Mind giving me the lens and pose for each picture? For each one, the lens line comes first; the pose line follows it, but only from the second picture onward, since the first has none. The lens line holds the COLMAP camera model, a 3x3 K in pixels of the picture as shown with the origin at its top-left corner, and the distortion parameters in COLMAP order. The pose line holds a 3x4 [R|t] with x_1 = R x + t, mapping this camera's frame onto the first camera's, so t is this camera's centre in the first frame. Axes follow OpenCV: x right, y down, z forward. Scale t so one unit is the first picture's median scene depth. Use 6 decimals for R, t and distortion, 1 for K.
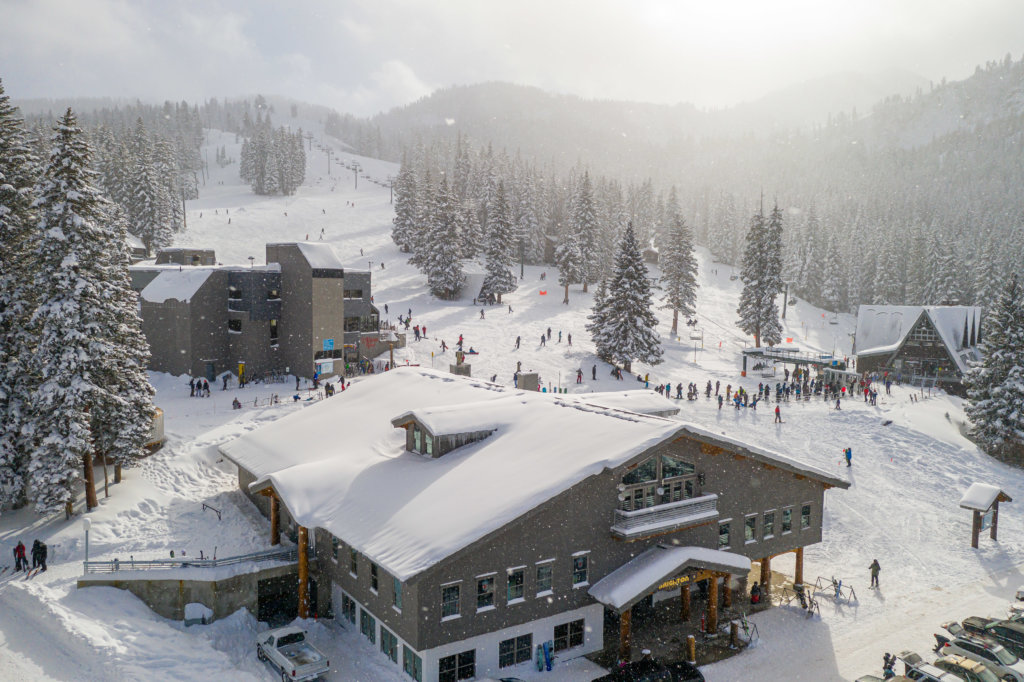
lens RADIAL K [[837.9, 0, 514.8], [0, 837.9, 343.4], [0, 0, 1]] dist [0.011589, -0.015496]
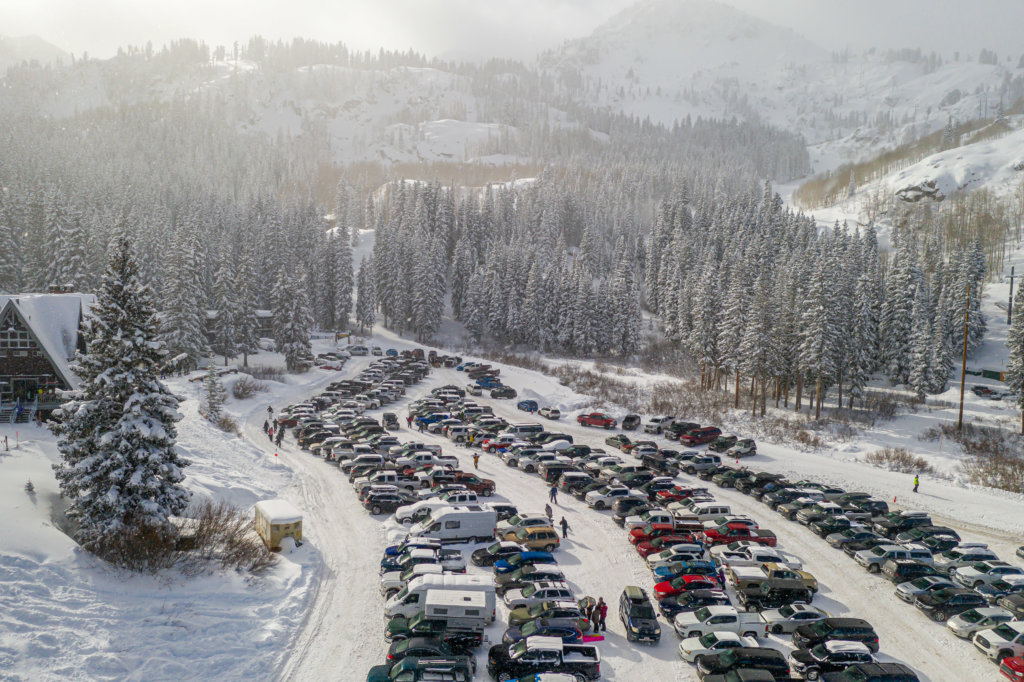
lens RADIAL K [[837.9, 0, 514.1], [0, 837.9, 341.5], [0, 0, 1]] dist [0.011589, -0.015496]
pose [[0.603713, -0.056625, 0.795188, 0.273908], [0.045836, 0.998290, 0.036289, -0.018775], [-0.795883, 0.014540, 0.605276, 0.404507]]
